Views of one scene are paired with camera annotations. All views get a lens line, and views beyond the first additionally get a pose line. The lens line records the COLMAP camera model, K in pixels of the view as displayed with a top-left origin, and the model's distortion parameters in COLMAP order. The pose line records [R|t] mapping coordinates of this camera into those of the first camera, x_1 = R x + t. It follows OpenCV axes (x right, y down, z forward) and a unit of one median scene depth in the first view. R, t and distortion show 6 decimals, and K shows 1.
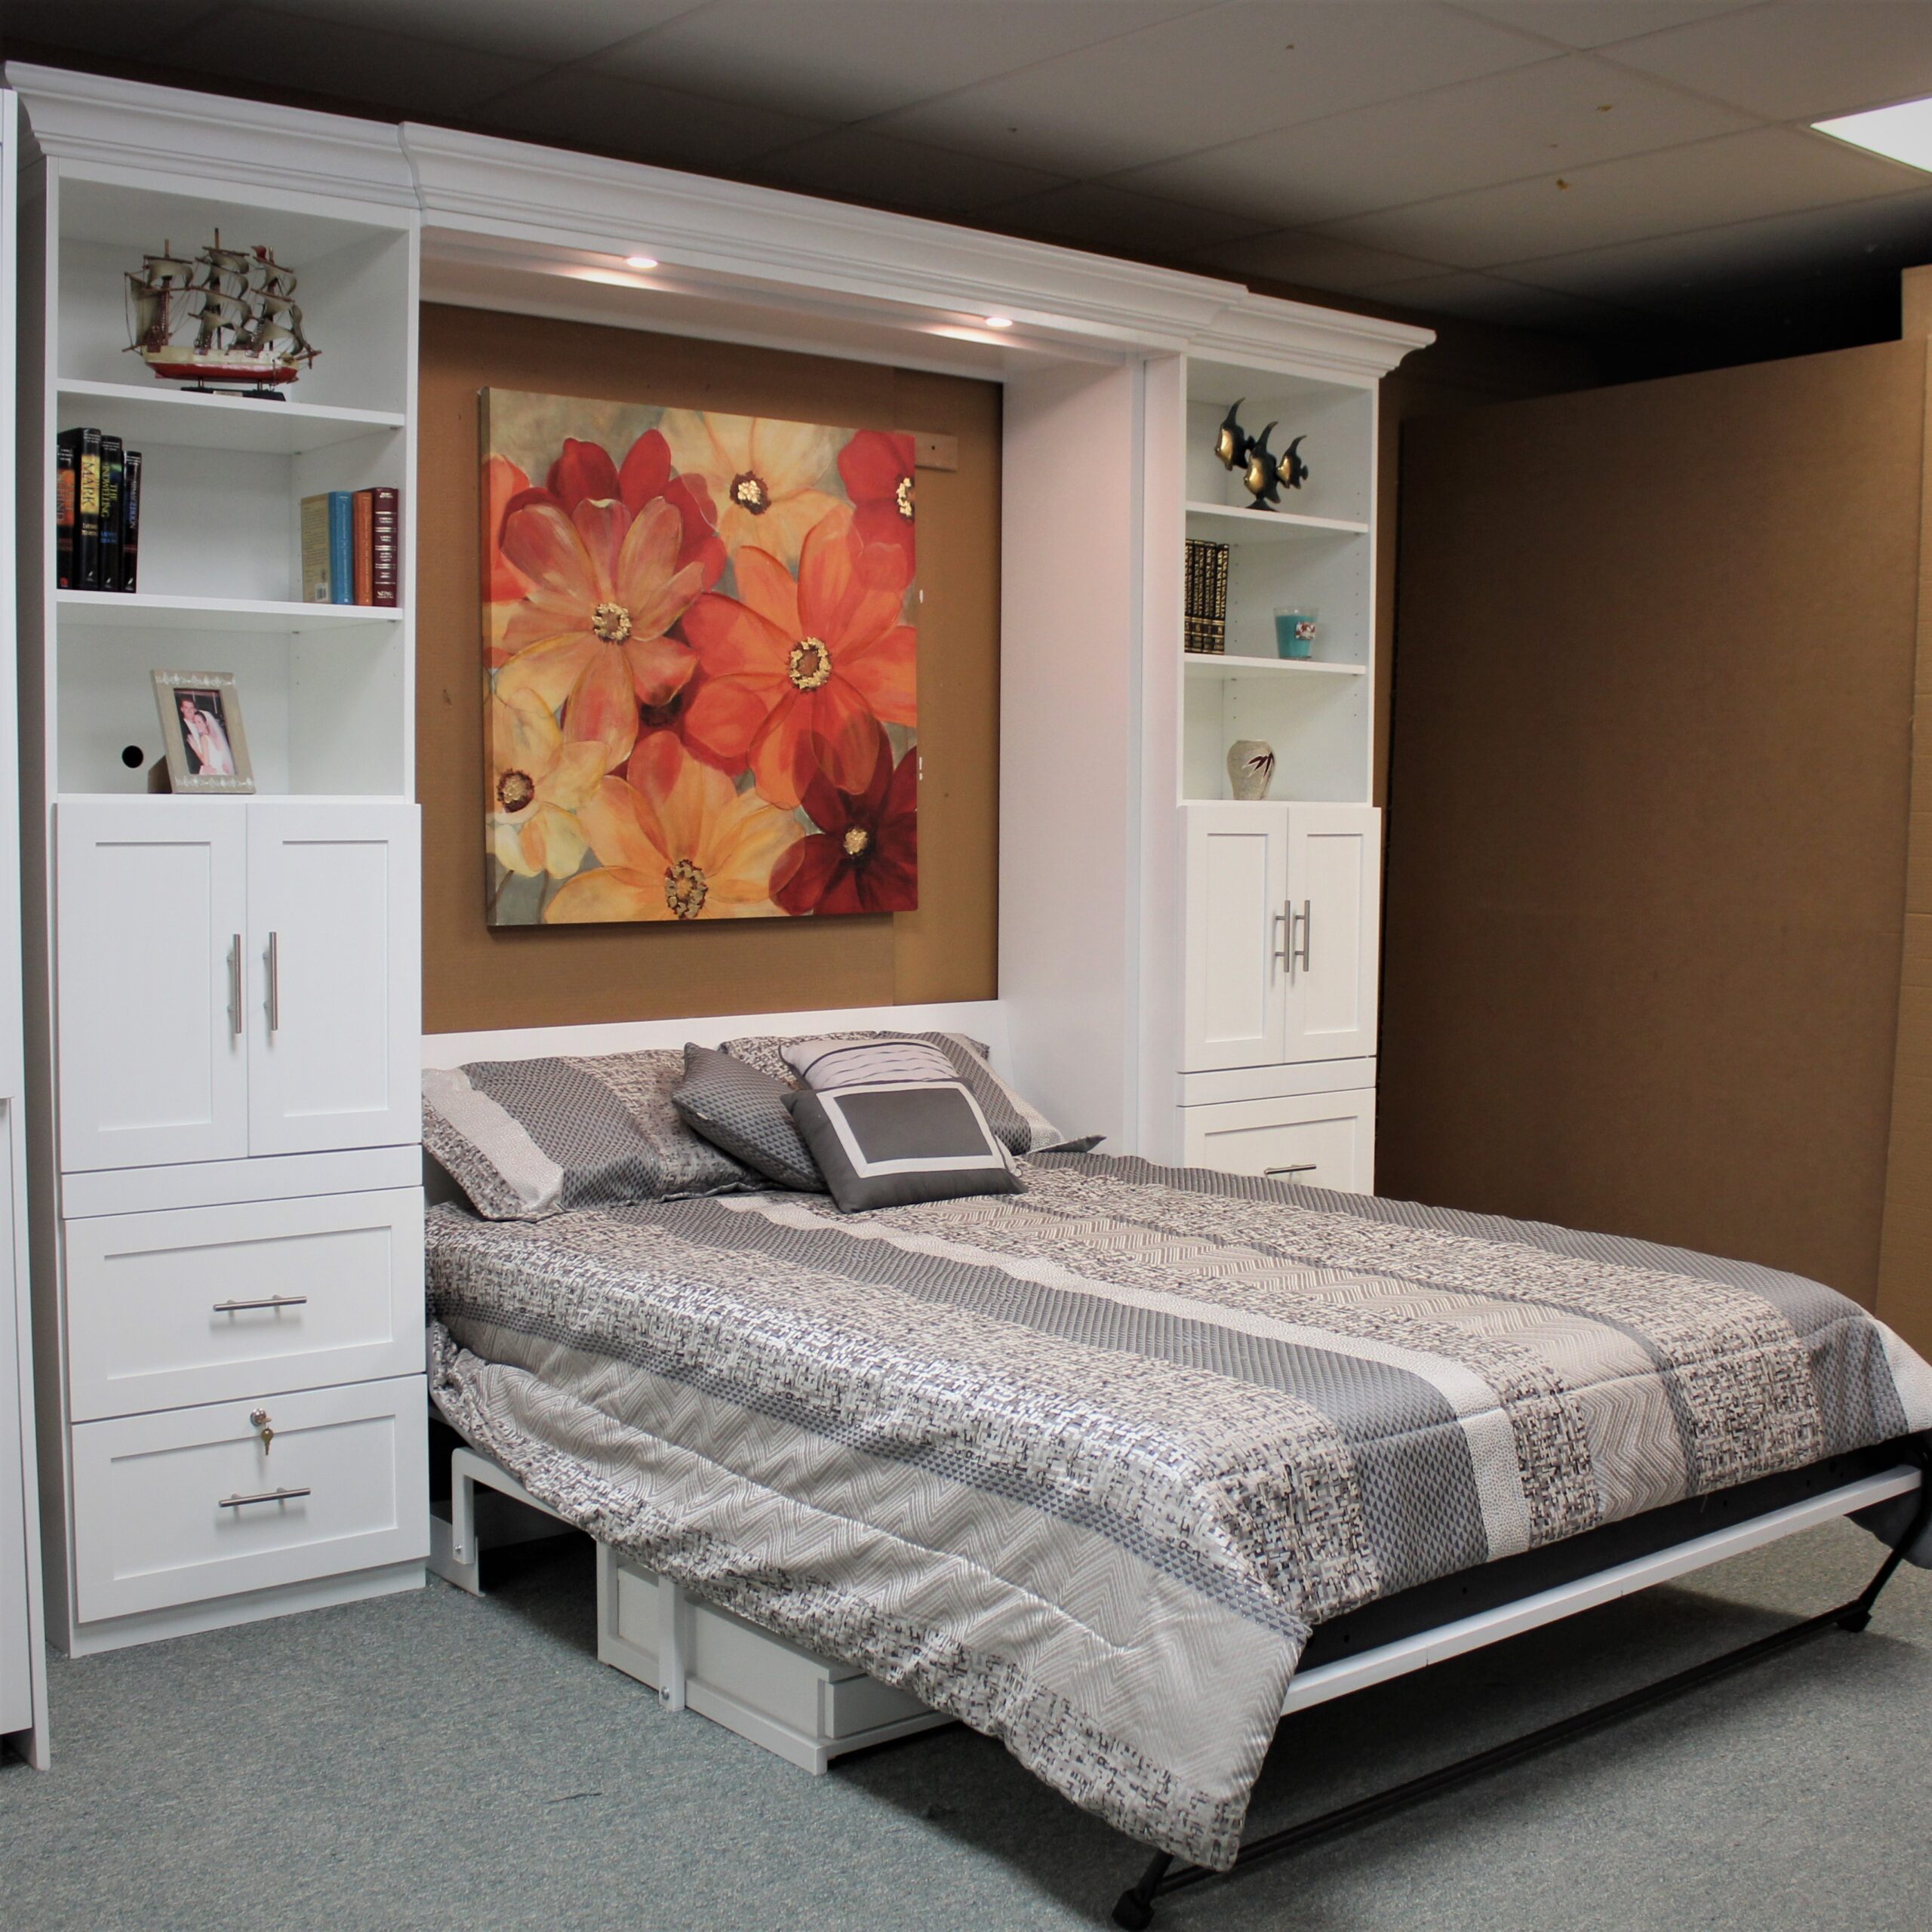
lens RADIAL K [[2473.9, 0, 861.5], [0, 2473.9, 973.9], [0, 0, 1]] dist [-0.146470, 0.092917]
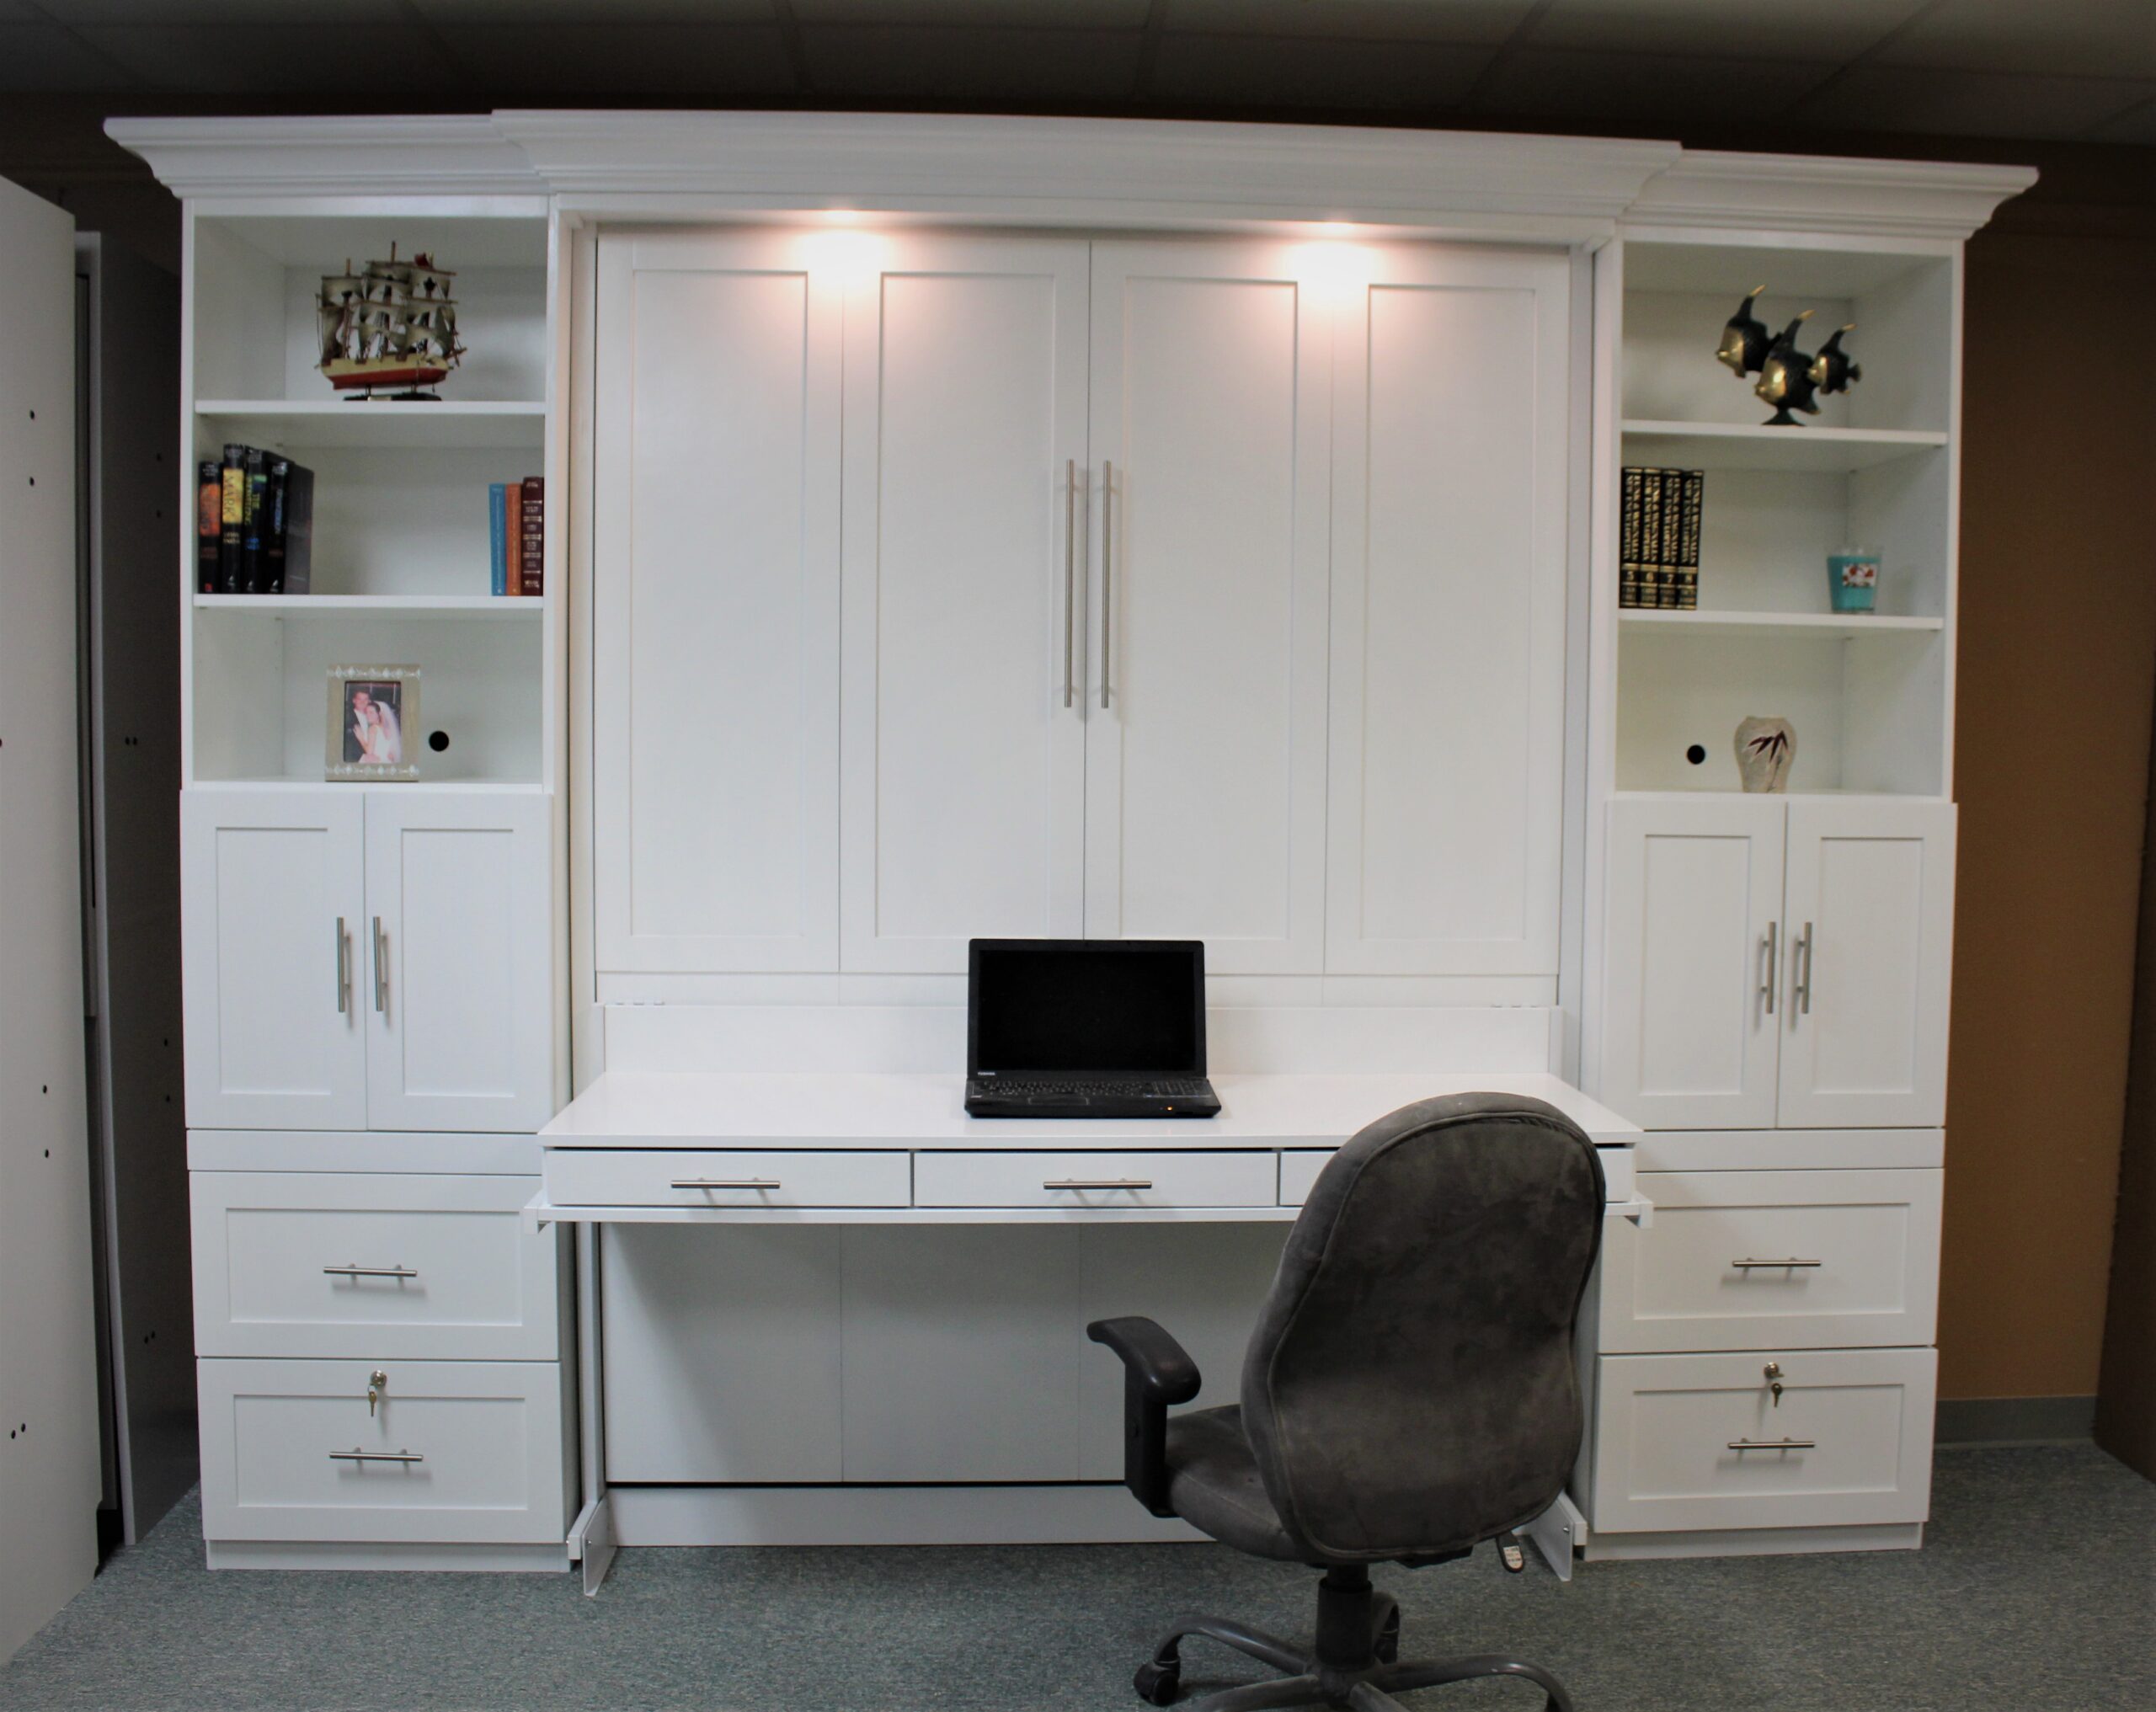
lens RADIAL K [[2199.3, 0, 1078.0], [0, 2199.3, 856.0], [0, 0, 1]] dist [-0.176946, 0.188930]
pose [[0.816811, 0.033251, -0.575946, 0.412281], [-0.043977, 0.999022, -0.004692, -0.039980], [0.575226, 0.029161, 0.817475, 0.330980]]
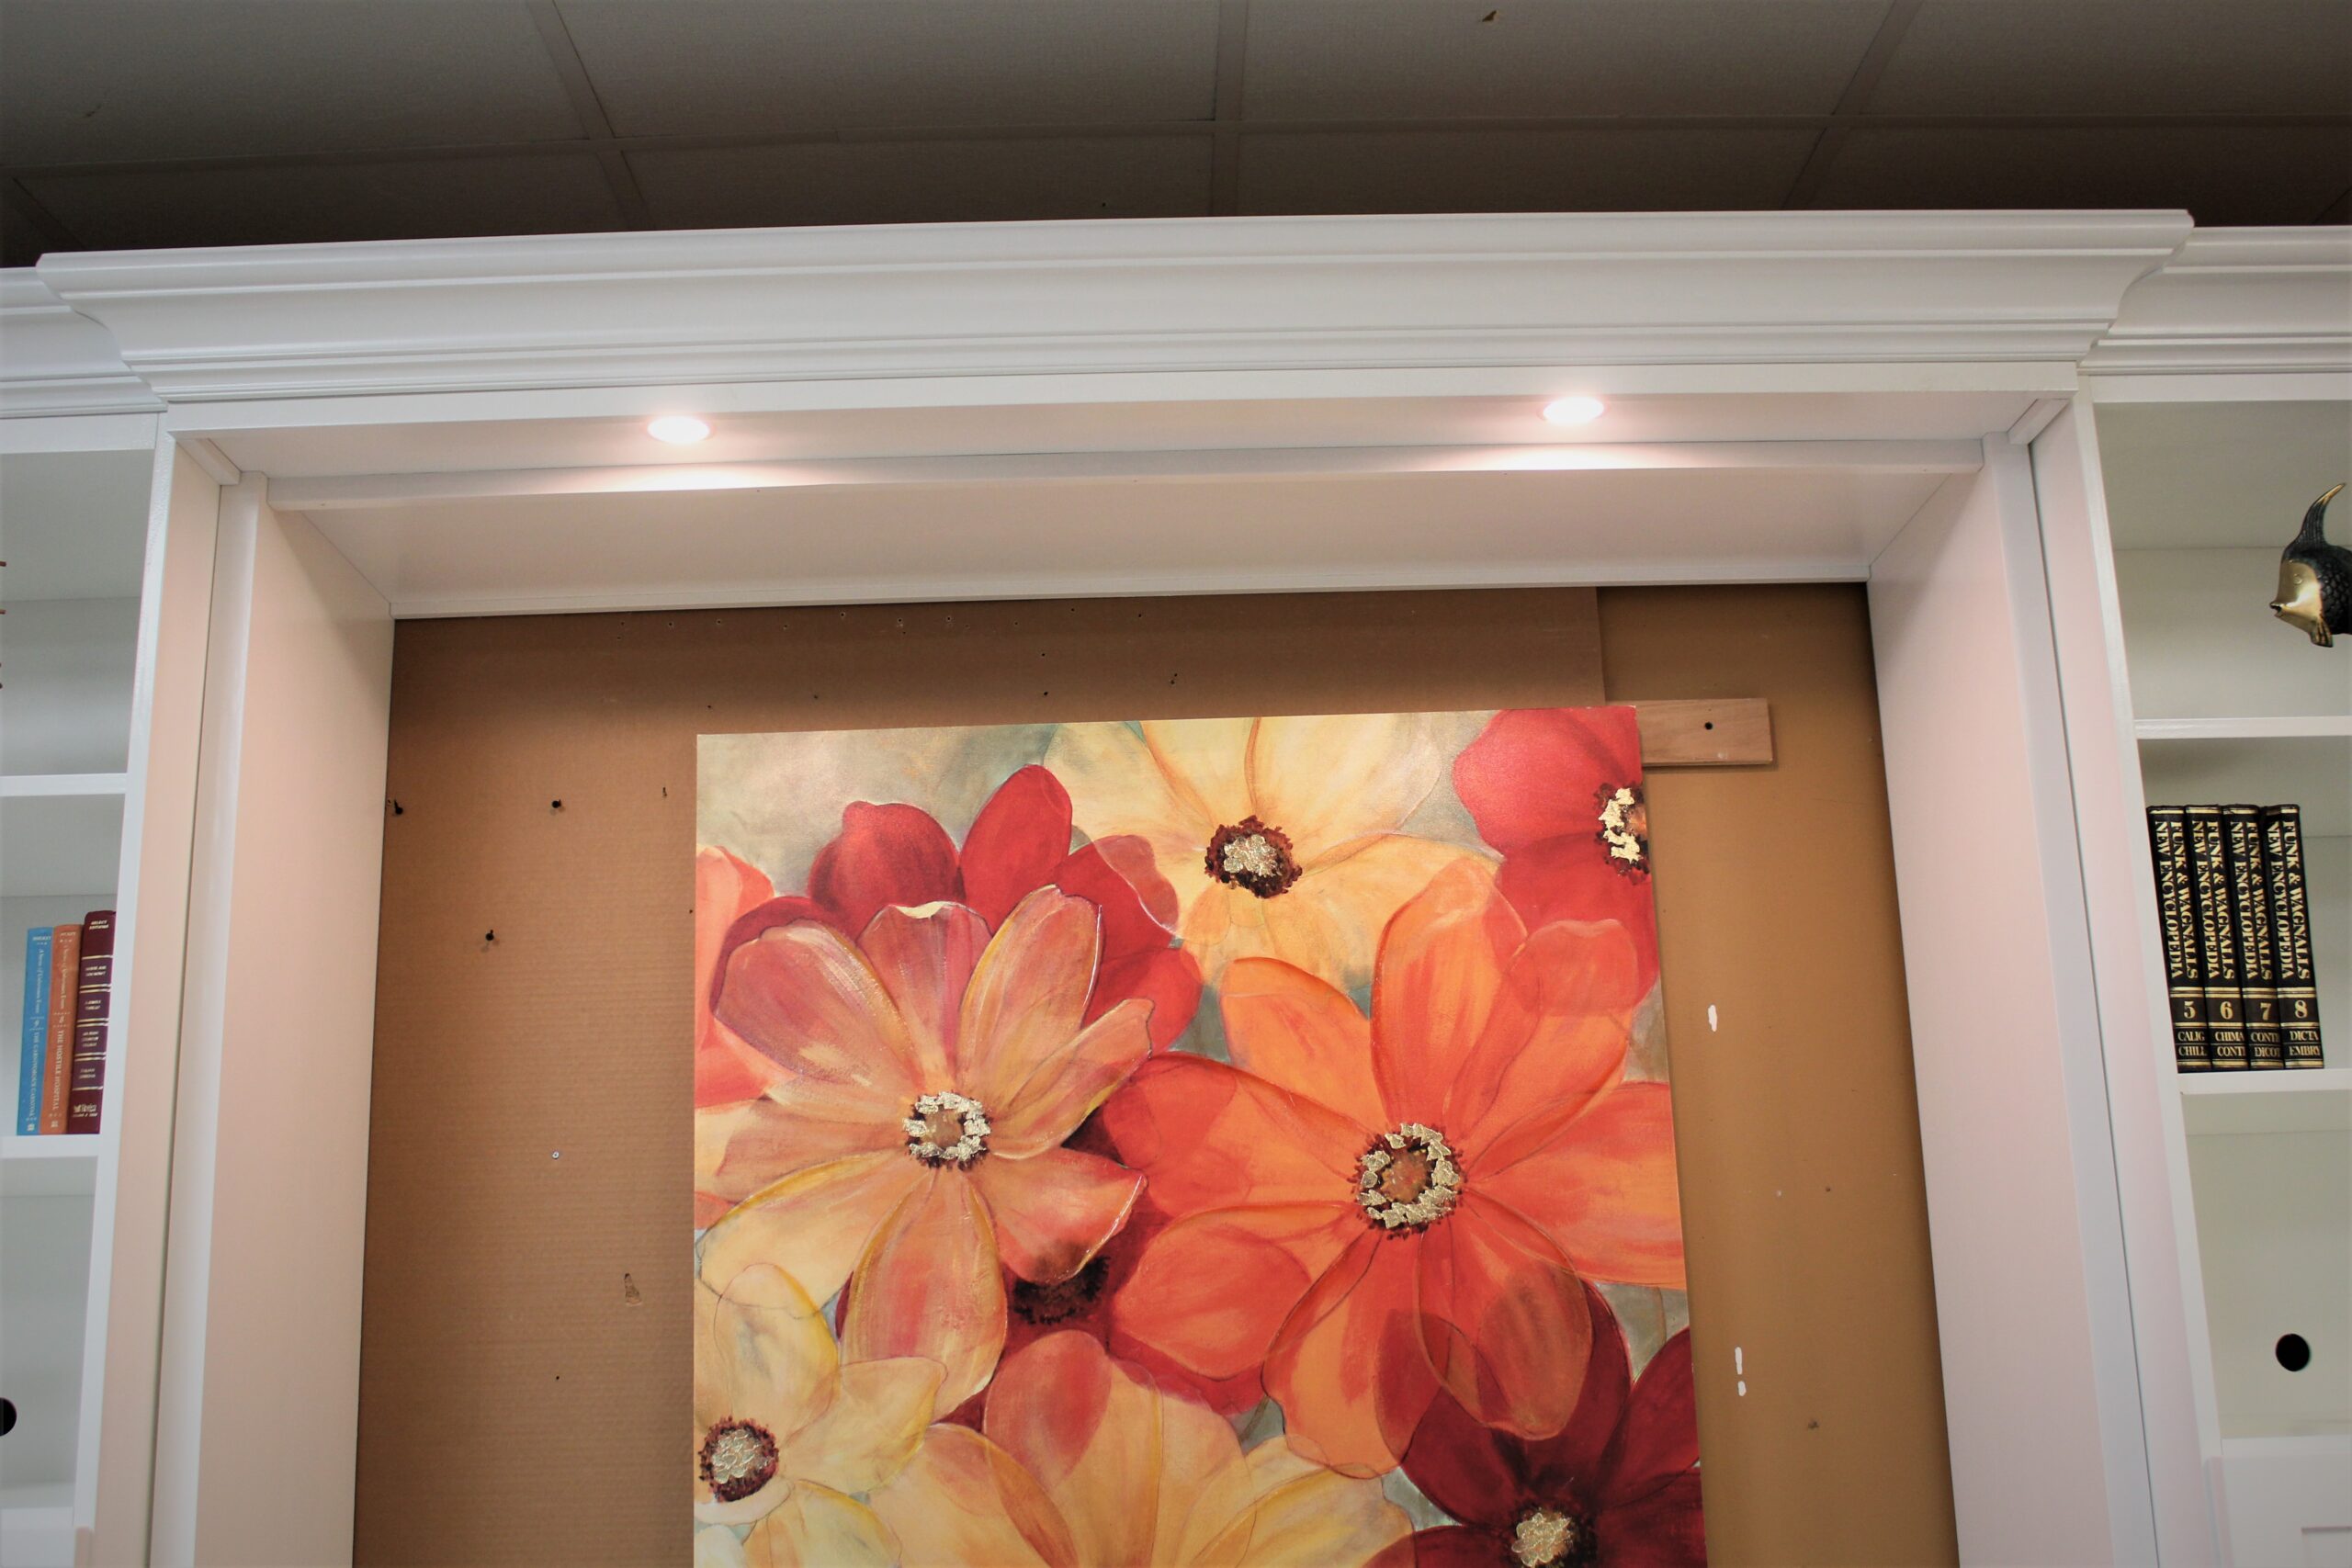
lens RADIAL K [[2342.2, 0, 1176.0], [0, 2342.2, 784.0], [0, 0, 1]] dist [-0.121984, 0.108458]
pose [[0.796895, -0.171618, -0.579229, 0.236102], [-0.007653, 0.955856, -0.293737, -0.064824], [0.604070, 0.238510, 0.760403, 0.615062]]
